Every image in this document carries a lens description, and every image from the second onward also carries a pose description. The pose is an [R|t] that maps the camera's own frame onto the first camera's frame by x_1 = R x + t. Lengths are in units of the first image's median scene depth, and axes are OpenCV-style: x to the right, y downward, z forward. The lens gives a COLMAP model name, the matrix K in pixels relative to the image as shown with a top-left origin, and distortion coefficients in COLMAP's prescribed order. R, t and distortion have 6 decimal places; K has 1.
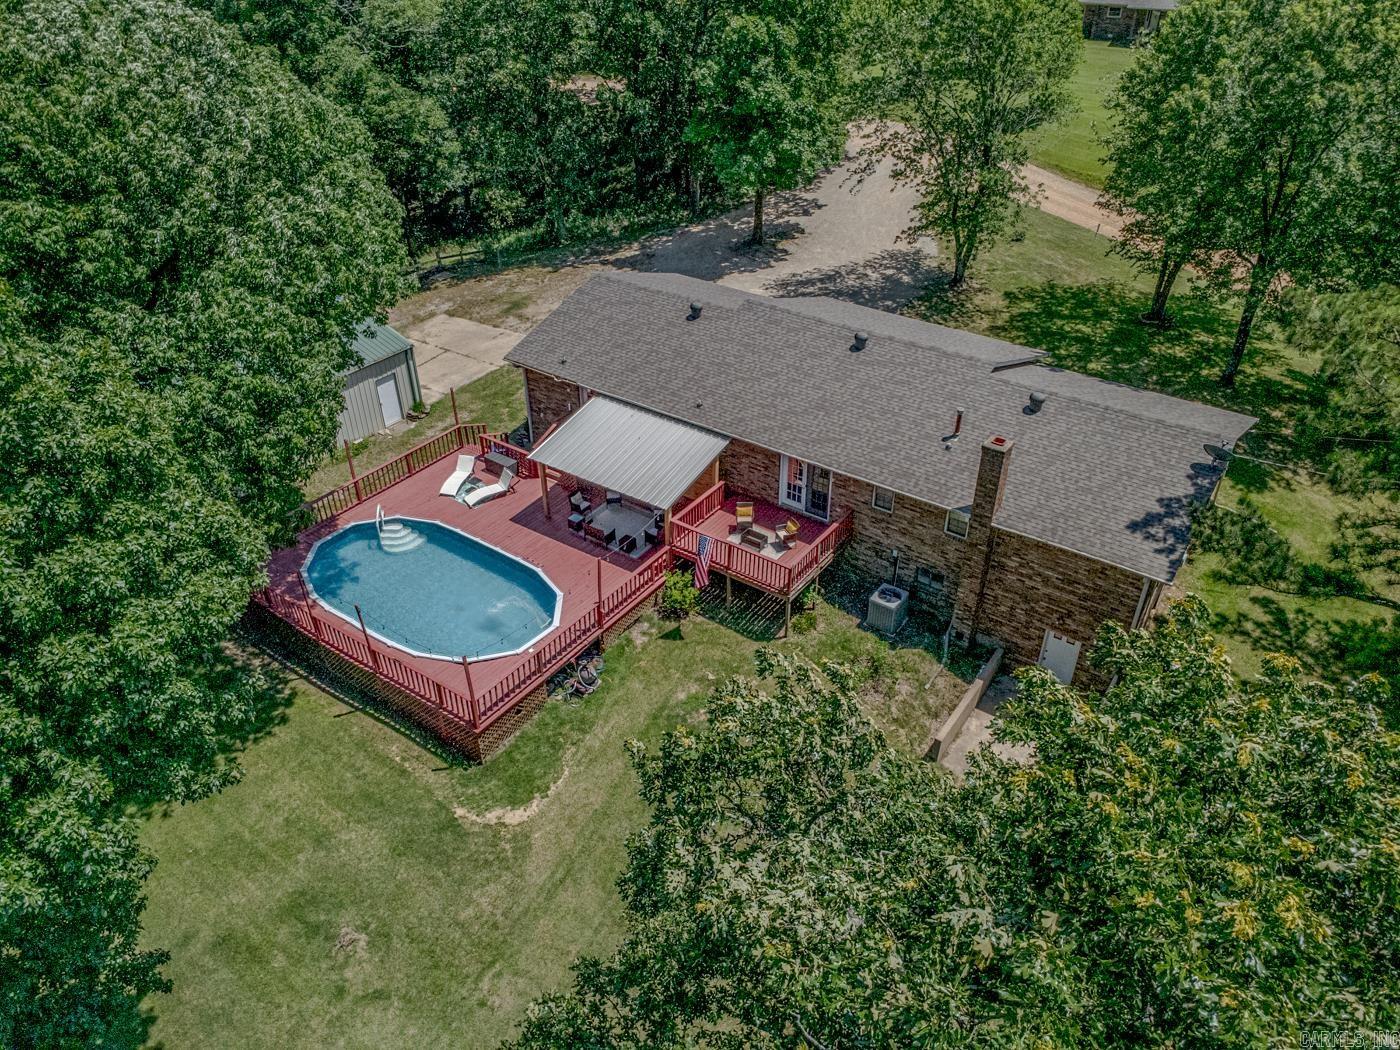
lens RADIAL K [[981.3, 0, 700.0], [0, 981.3, 525.0], [0, 0, 1]] dist [0.003049, 0.000385]
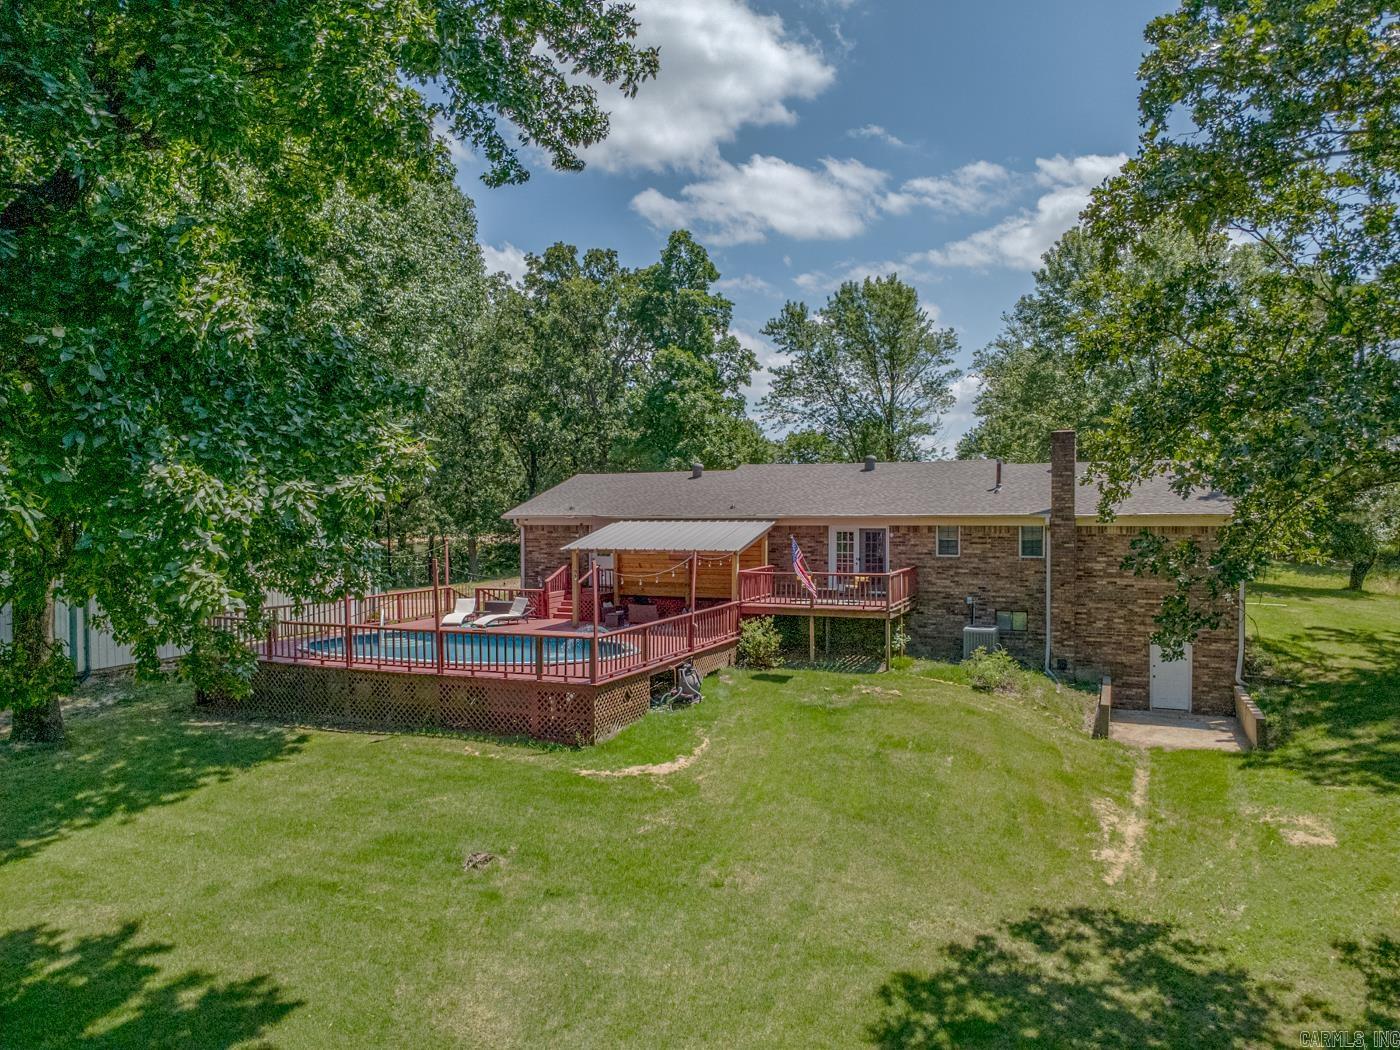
lens RADIAL K [[981.3, 0, 700.0], [0, 981.3, 525.0], [0, 0, 1]] dist [0.003049, 0.000385]
pose [[0.977336, -0.002243, 0.211682, -0.259177], [0.115466, 0.843751, -0.524167, 0.437237], [-0.177432, 0.536729, 0.824888, 0.219936]]
